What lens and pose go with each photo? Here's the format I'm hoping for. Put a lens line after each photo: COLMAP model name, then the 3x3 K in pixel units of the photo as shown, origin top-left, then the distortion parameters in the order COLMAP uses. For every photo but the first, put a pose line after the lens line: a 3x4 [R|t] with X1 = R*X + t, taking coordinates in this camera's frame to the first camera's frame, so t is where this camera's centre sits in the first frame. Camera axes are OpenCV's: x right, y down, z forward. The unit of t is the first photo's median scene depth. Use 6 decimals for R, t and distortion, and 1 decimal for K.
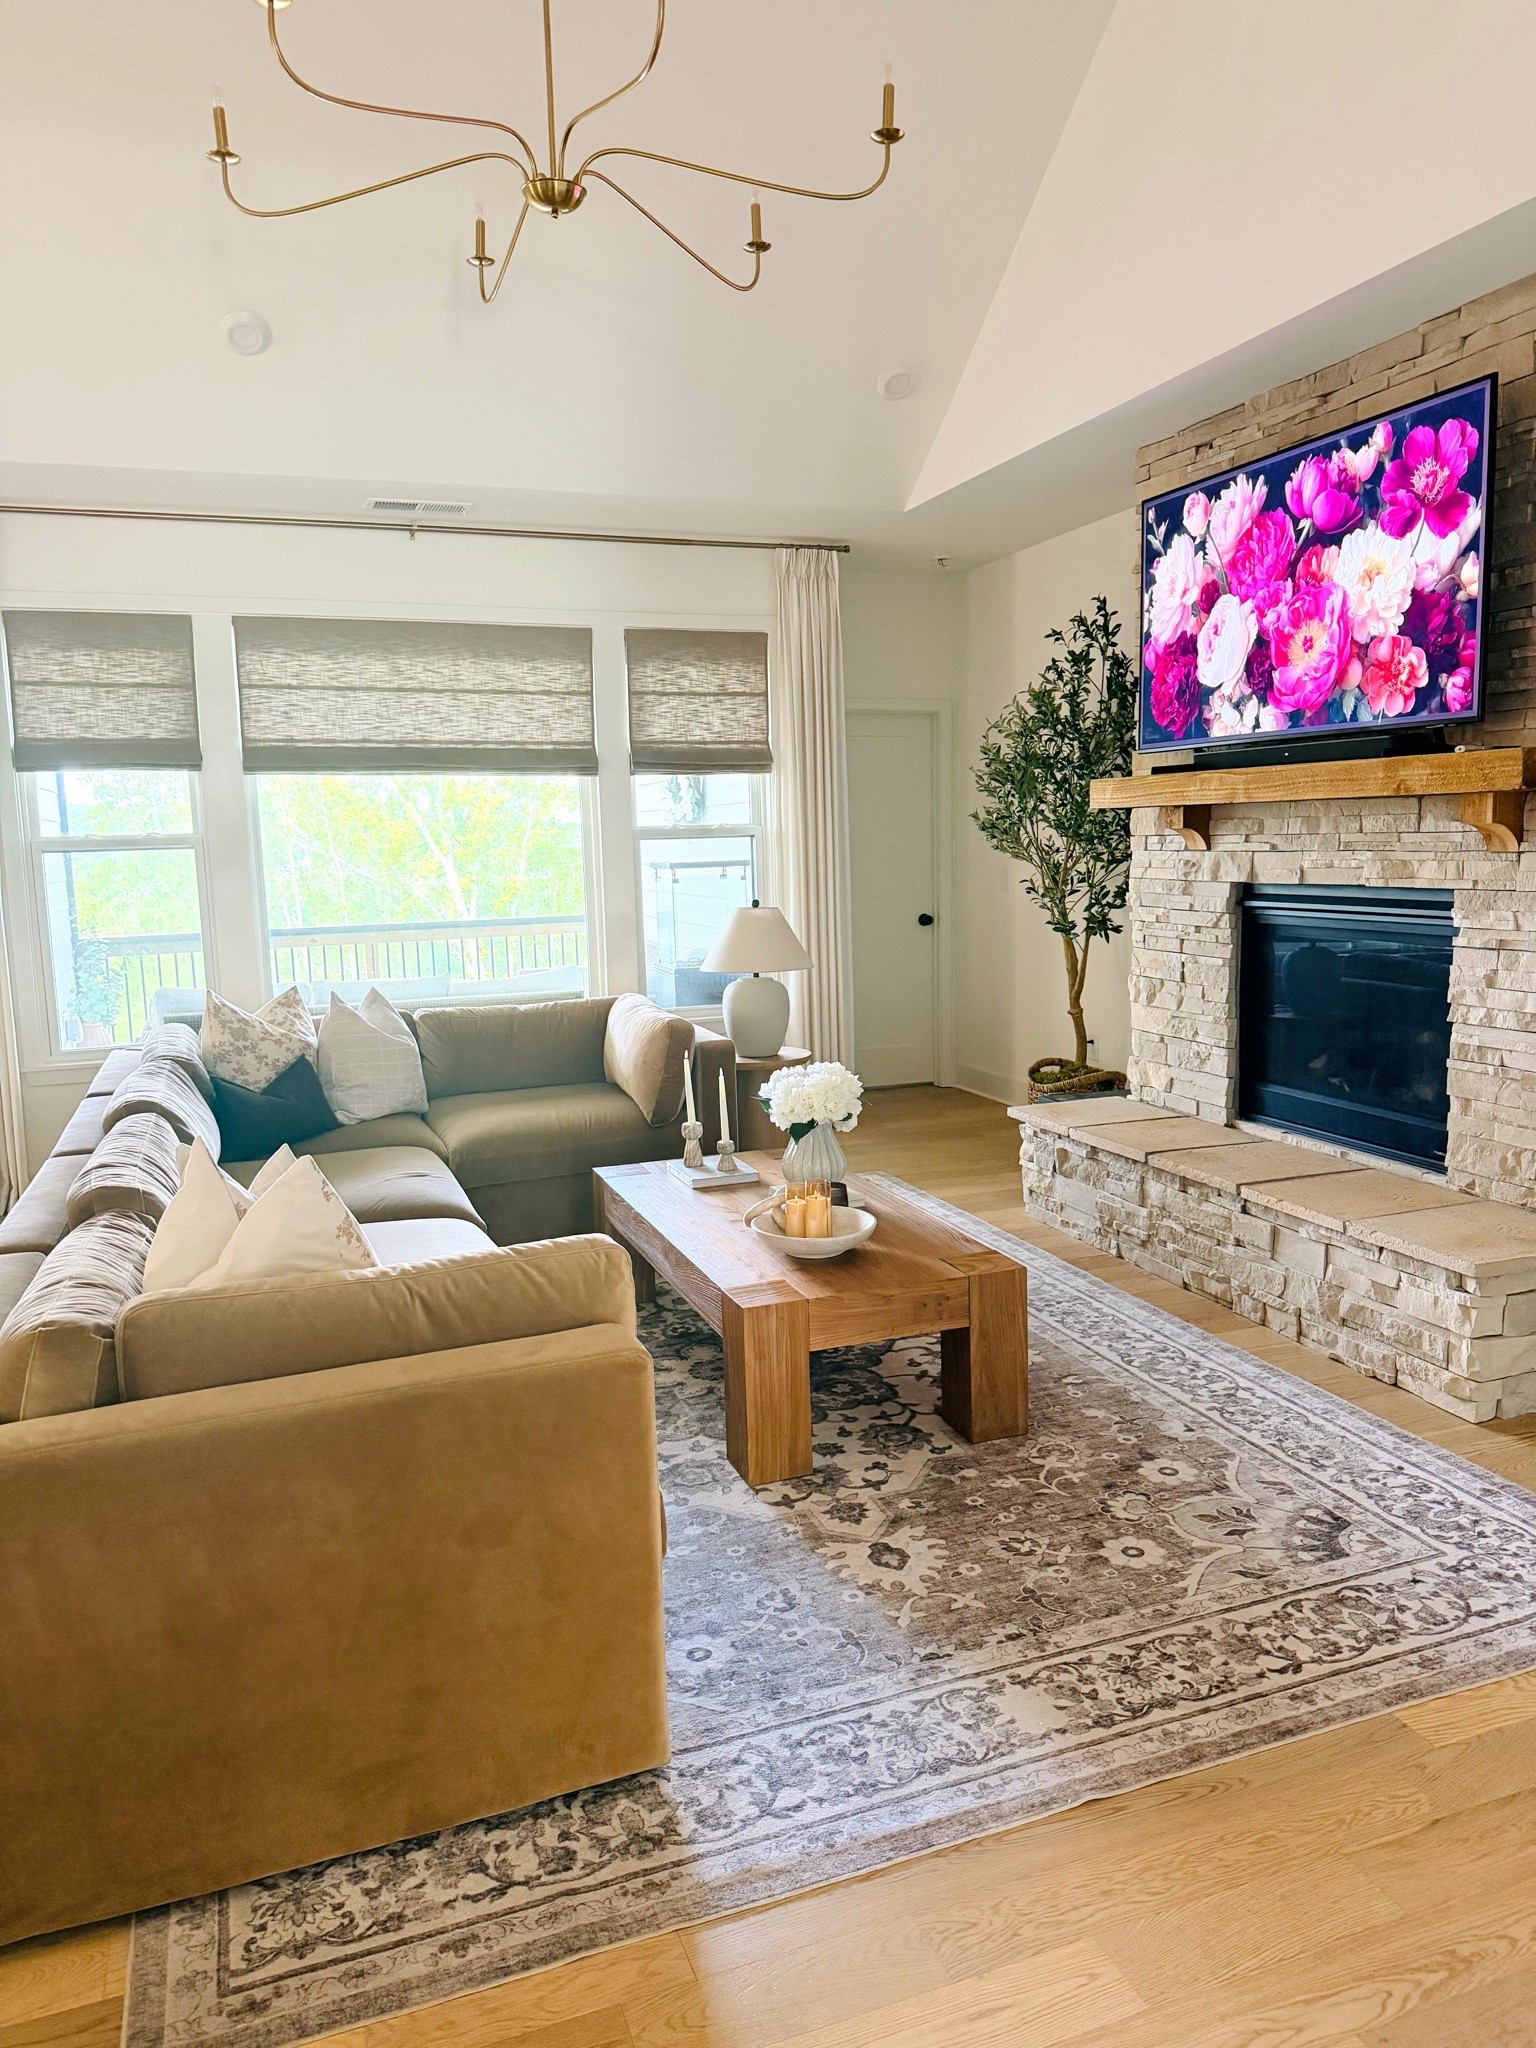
lens RADIAL K [[1456.1, 0, 763.5], [0, 1456.1, 1018.1], [0, 0, 1]] dist [0.008723, -0.004251]
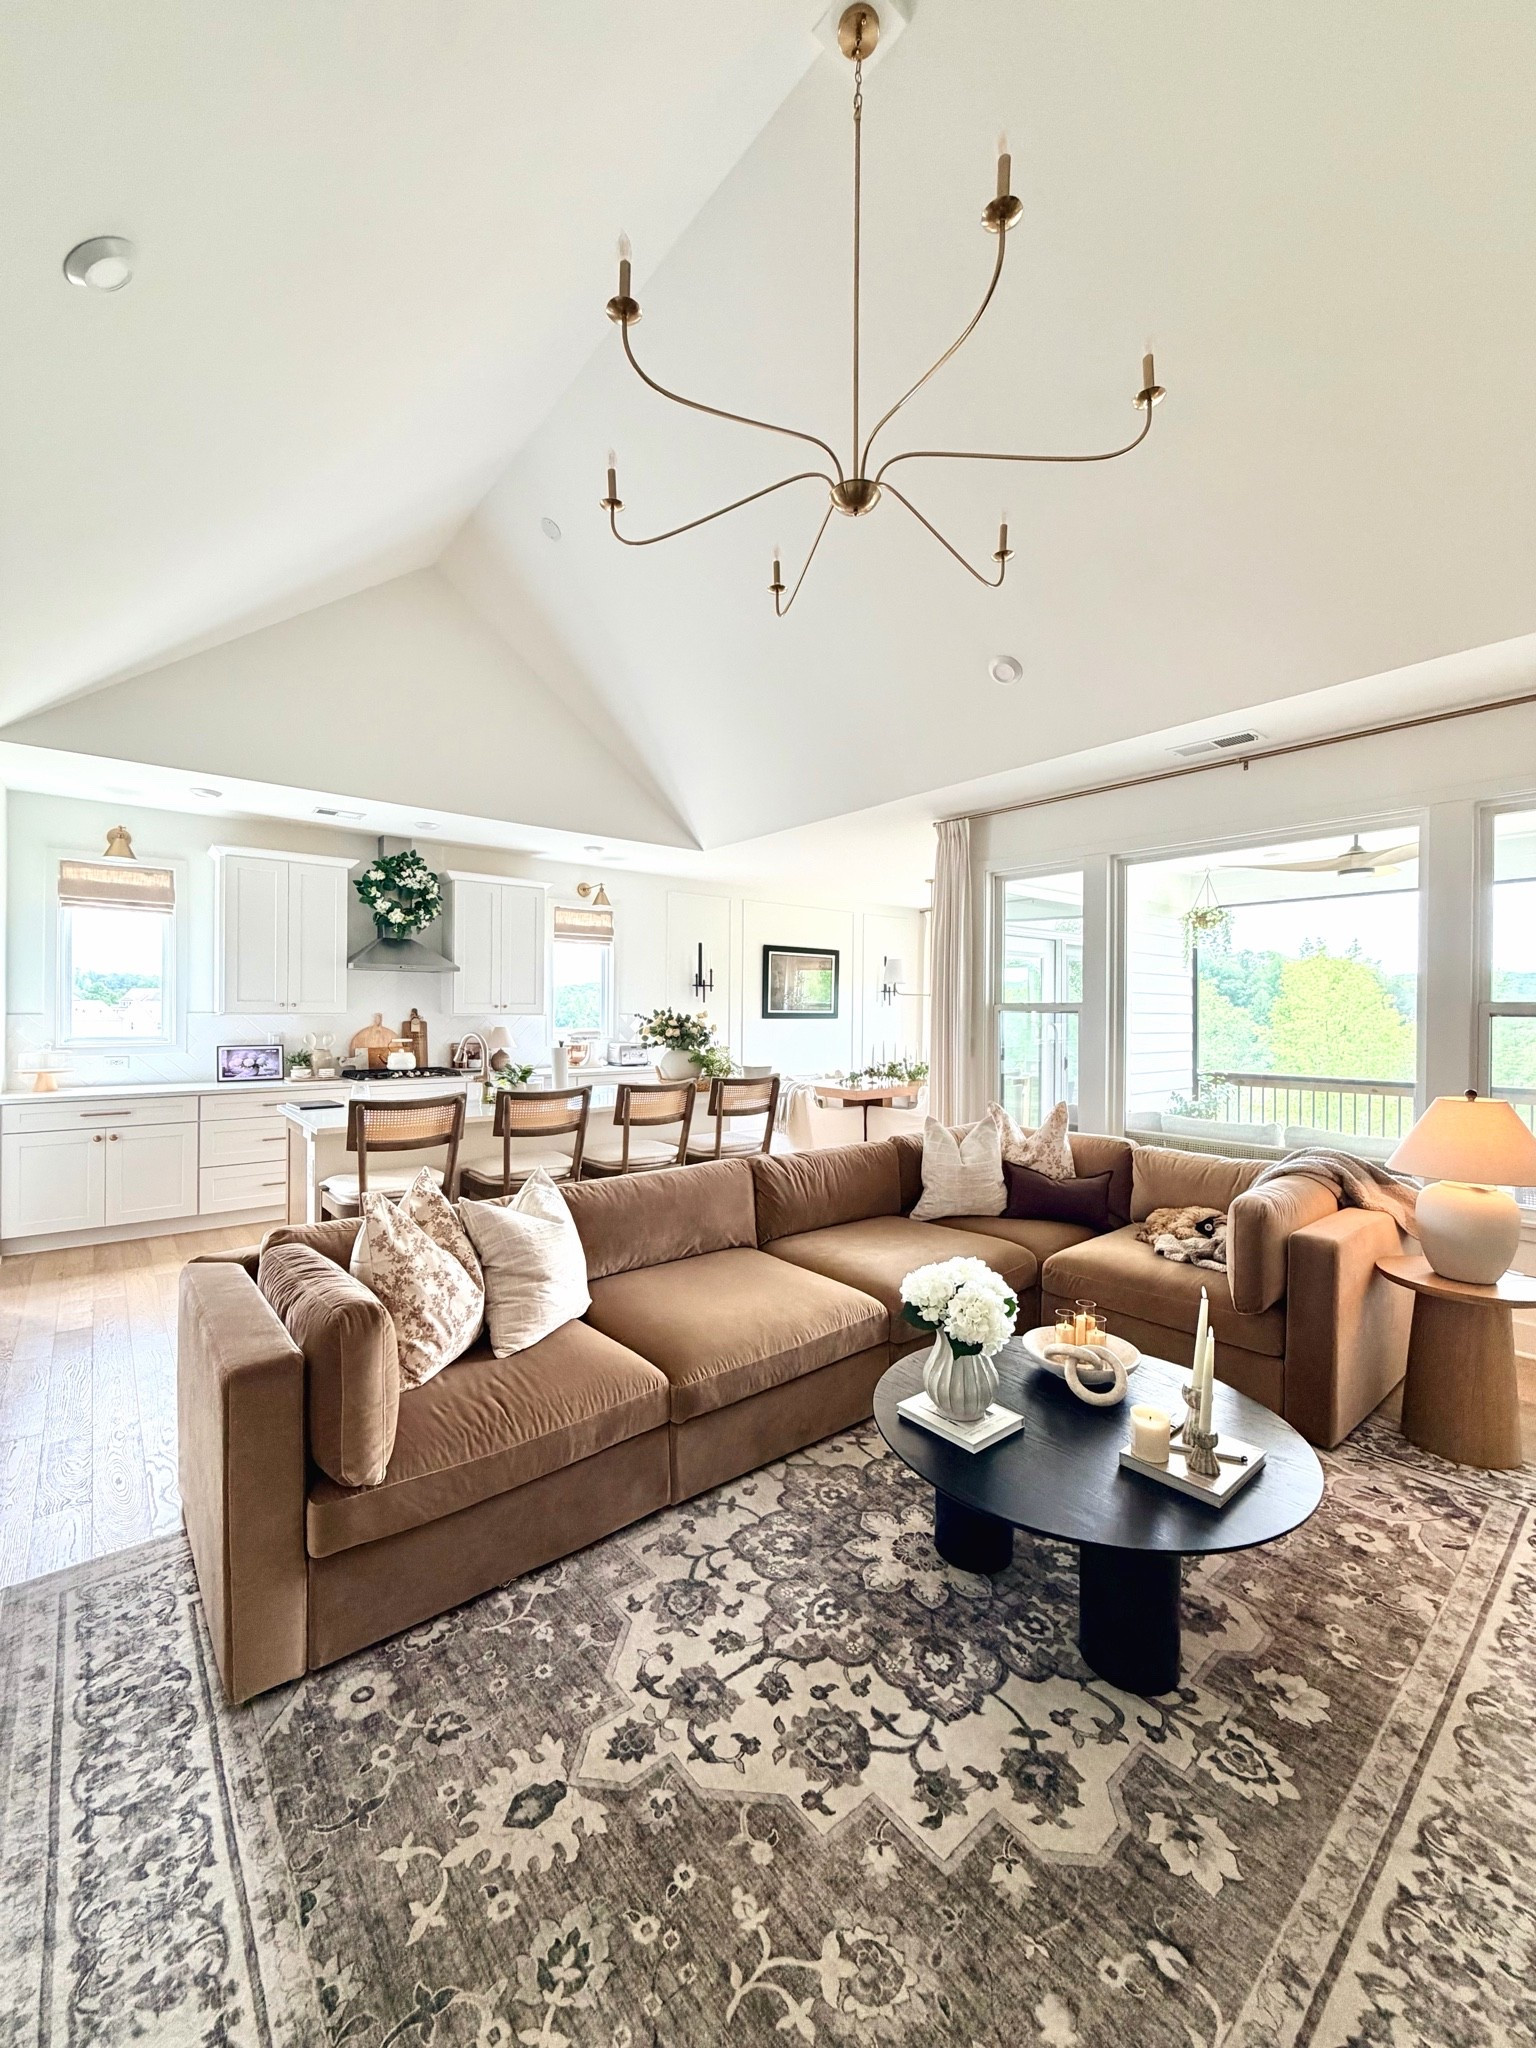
lens RADIAL K [[825.8, 0, 768.0], [0, 825.8, 1017.9], [0, 0, 1]] dist [0.002846, 0.000425]
pose [[0.334811, 0.046568, -0.941134, 0.528379], [-0.147034, 0.989126, -0.003365, -0.117616], [0.930743, 0.139505, 0.338017, 0.796301]]
